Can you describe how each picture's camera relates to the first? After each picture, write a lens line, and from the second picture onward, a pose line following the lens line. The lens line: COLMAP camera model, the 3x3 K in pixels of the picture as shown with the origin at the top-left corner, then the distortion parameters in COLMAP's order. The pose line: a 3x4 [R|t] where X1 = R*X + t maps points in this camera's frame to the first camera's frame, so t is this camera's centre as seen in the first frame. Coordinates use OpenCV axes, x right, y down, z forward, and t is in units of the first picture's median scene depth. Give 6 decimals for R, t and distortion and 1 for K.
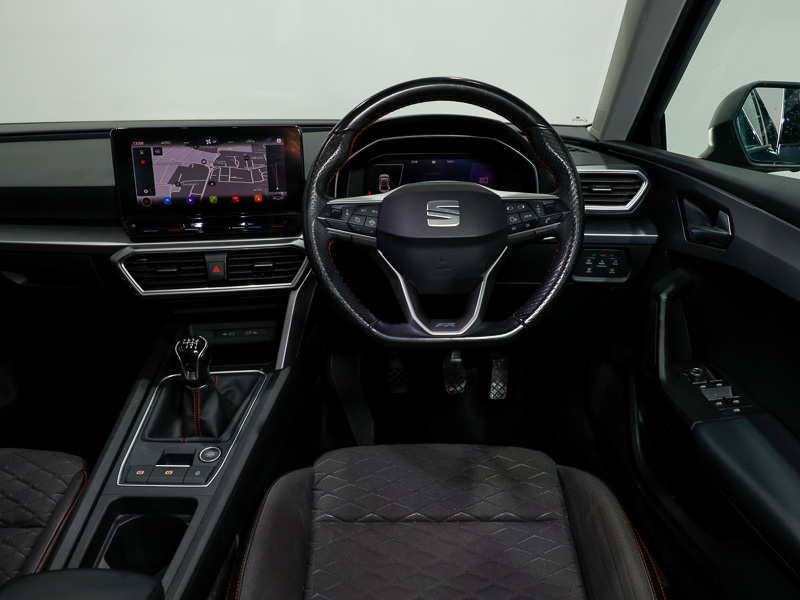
lens RADIAL K [[600.9, 0, 400.0], [0, 600.9, 300.0], [0, 0, 1]] dist [0.002144, 0.003711]
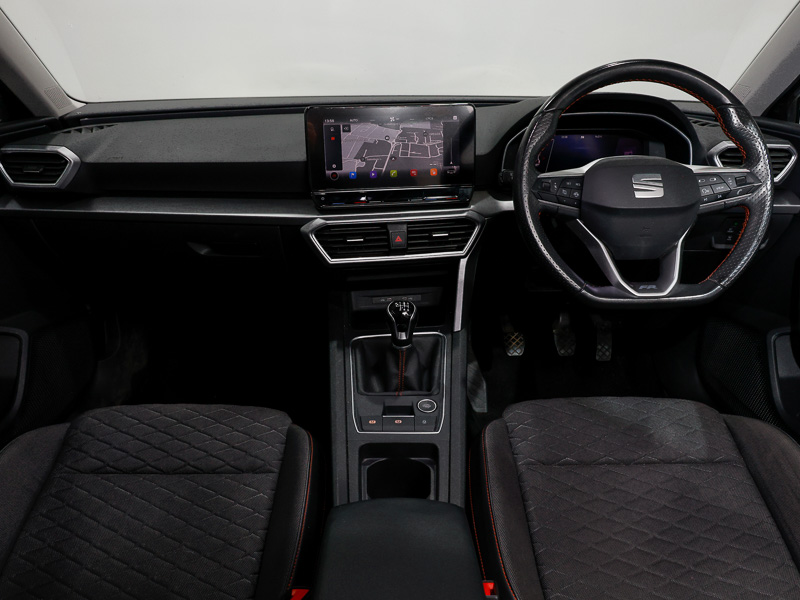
lens RADIAL K [[600.9, 0, 400.0], [0, 600.9, 300.0], [0, 0, 1]] dist [0.002144, 0.003711]
pose [[0.999854, -0.007167, 0.015523, -0.328278], [0.006455, 0.998944, 0.045495, 0.009574], [-0.015832, -0.045388, 0.998844, -0.082669]]
